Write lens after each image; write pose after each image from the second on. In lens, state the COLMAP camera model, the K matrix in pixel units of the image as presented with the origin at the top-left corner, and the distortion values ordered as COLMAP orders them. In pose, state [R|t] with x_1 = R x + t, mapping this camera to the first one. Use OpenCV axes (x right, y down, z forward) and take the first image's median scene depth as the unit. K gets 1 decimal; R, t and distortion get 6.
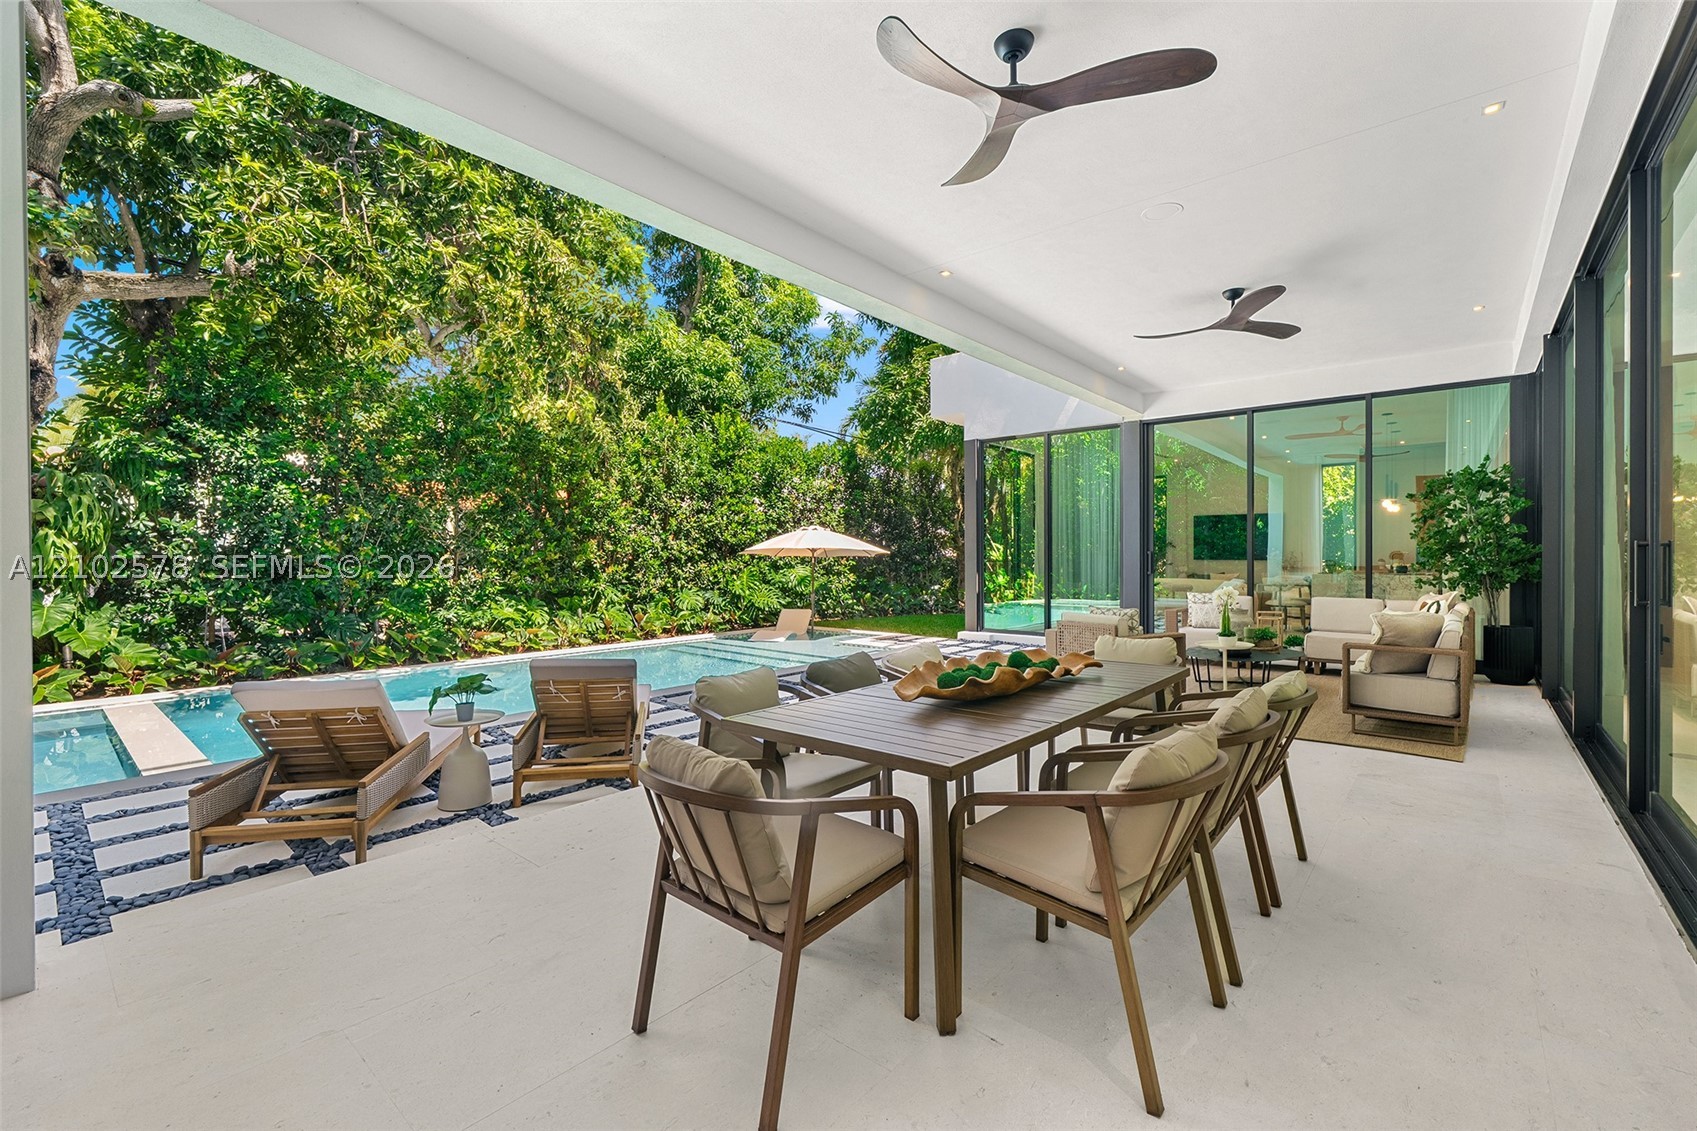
lens RADIAL K [[720.0, 0, 846.3], [0, 720.0, 559.5], [0, 0, 1]] dist [0.000357, -0.000320]
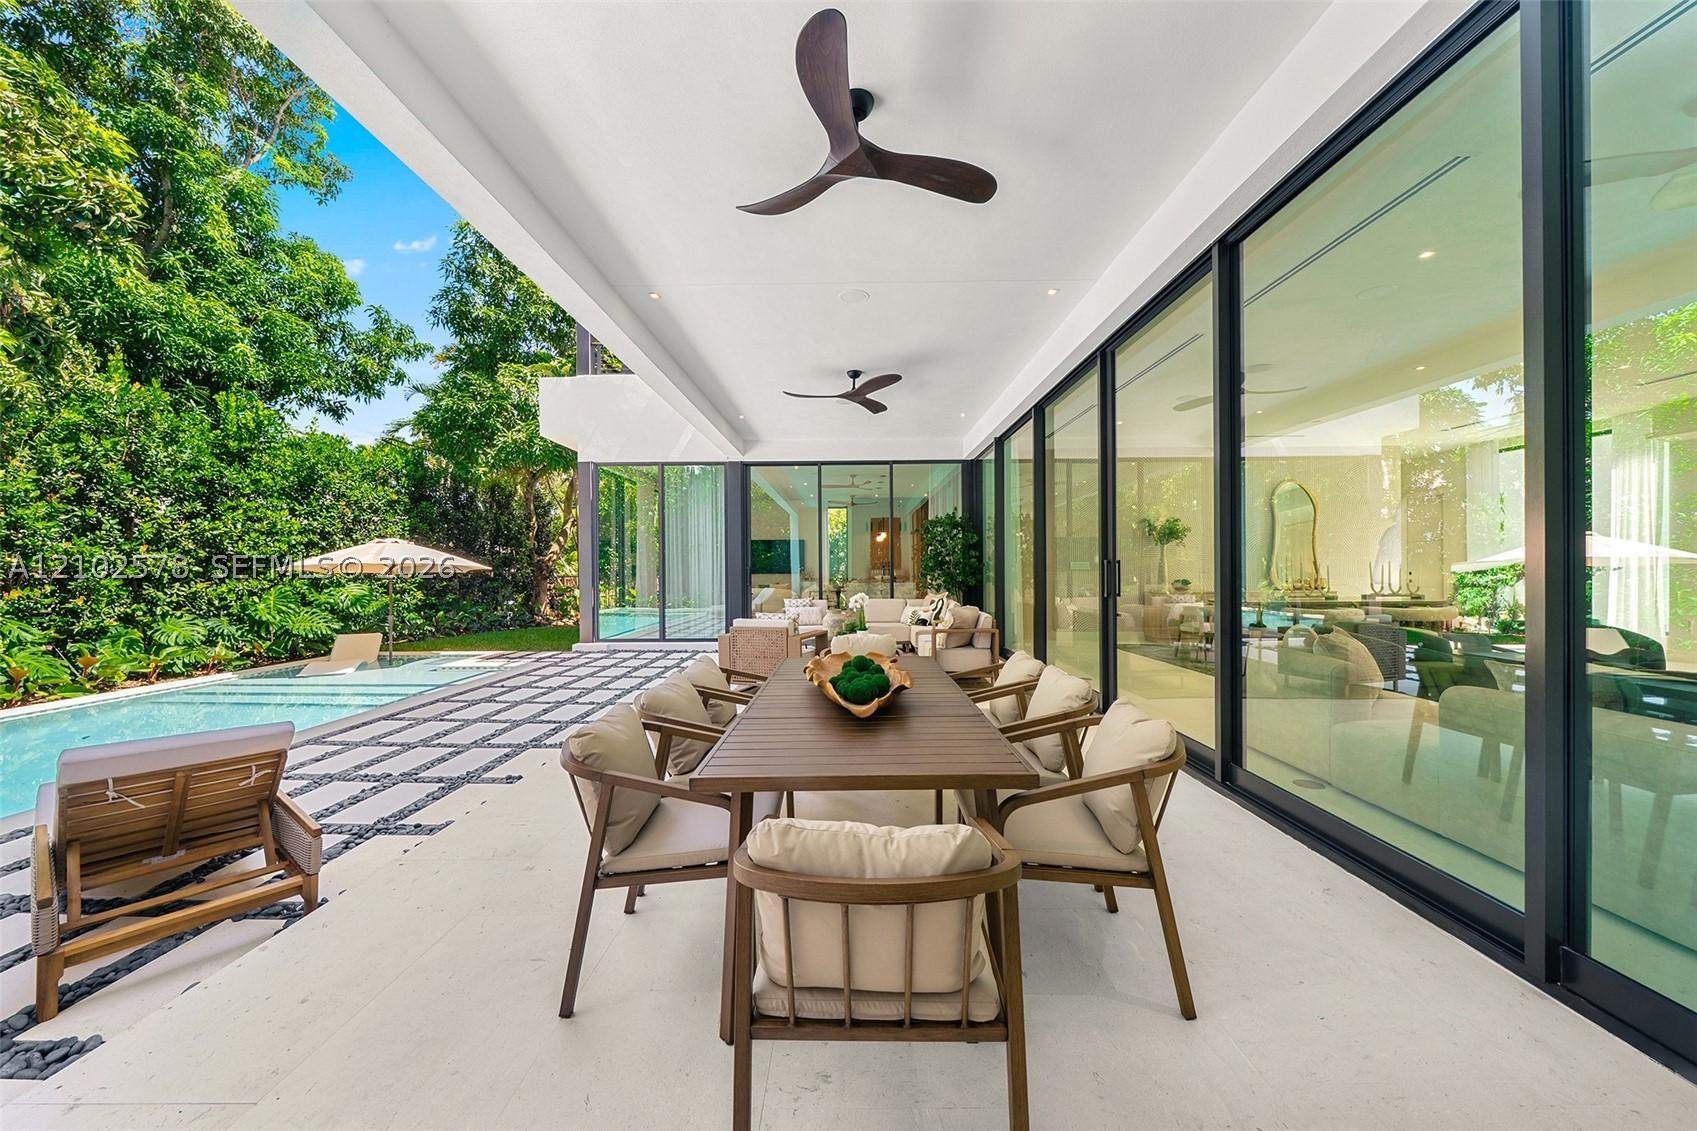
lens RADIAL K [[599.1, 0, 844.3], [0, 599.1, 570.0], [0, 0, 1]] dist [0.001868, -0.000210]
pose [[0.770434, -0.002665, 0.637514, -0.078063], [0.007619, 0.999958, -0.005028, 0.000038], [-0.637475, 0.008731, 0.770422, 0.066921]]
